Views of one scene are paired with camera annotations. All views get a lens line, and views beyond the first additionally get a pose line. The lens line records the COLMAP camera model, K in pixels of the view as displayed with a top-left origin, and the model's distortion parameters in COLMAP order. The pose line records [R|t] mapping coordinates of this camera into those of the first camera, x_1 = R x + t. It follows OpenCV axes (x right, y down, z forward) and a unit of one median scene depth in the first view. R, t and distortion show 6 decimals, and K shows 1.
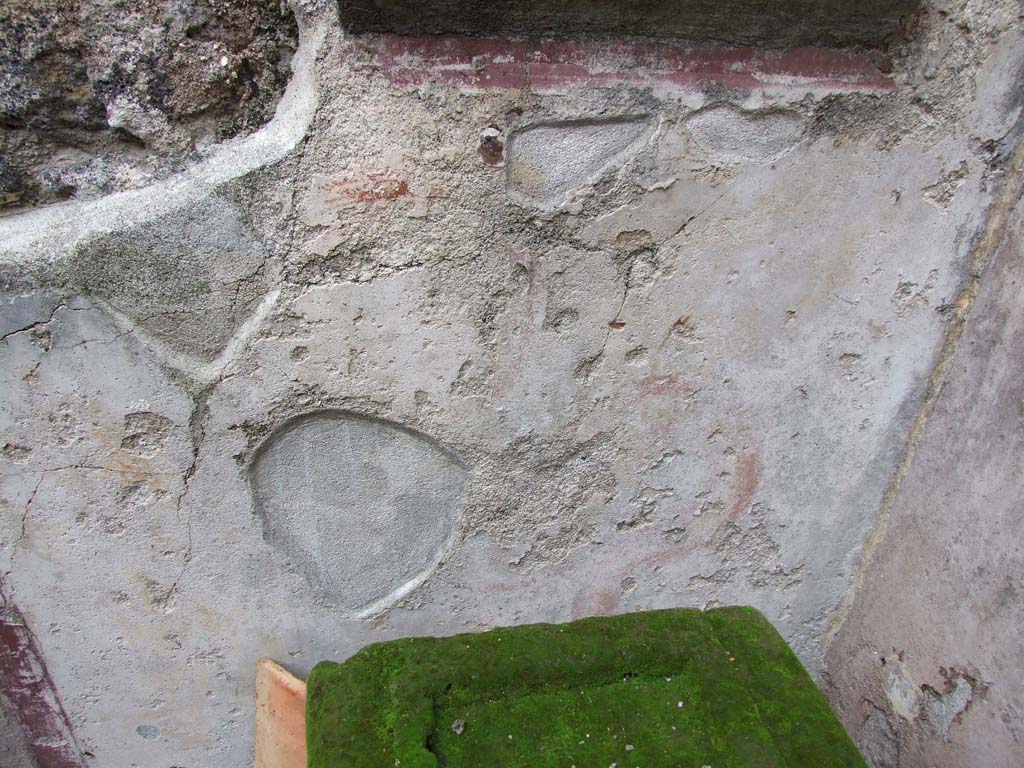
lens RADIAL K [[853.8, 0, 512.0], [0, 853.8, 384.0], [0, 0, 1]] dist [-0.003943, 0.001460]
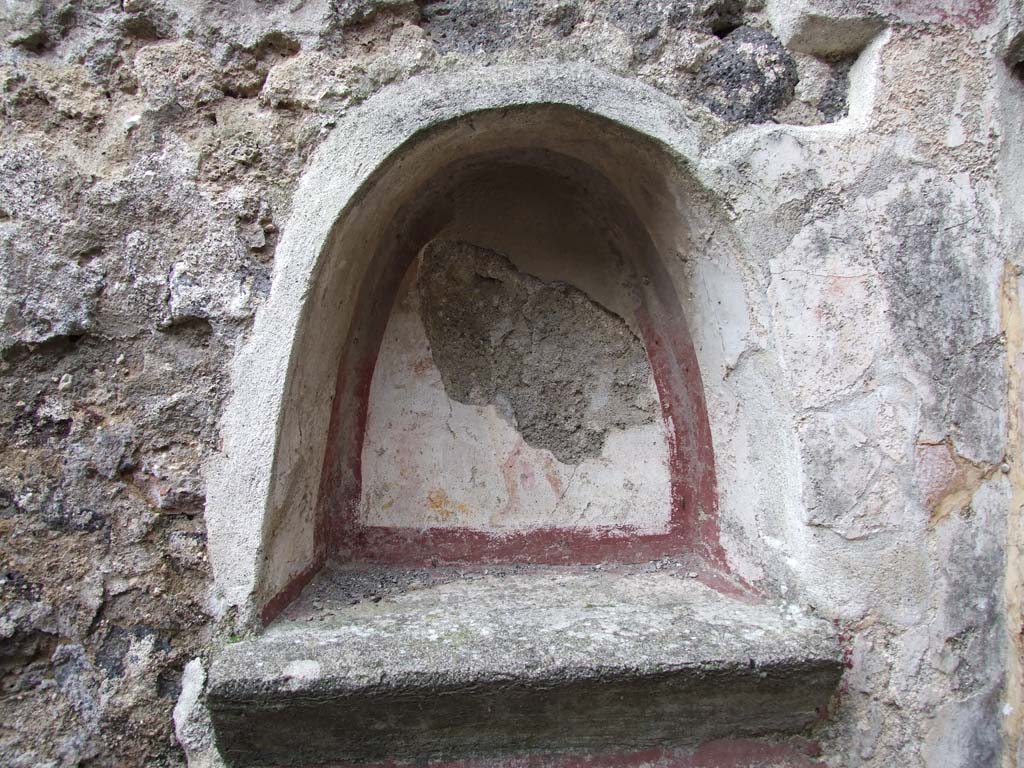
lens RADIAL K [[855.5, 0, 512.0], [0, 855.5, 384.0], [0, 0, 1]] dist [0.005671, 0.006761]
pose [[0.994835, -0.049808, -0.088444, 0.230794], [0.007928, 0.906795, -0.421497, -0.371990], [0.101195, 0.418619, 0.902506, -0.050624]]
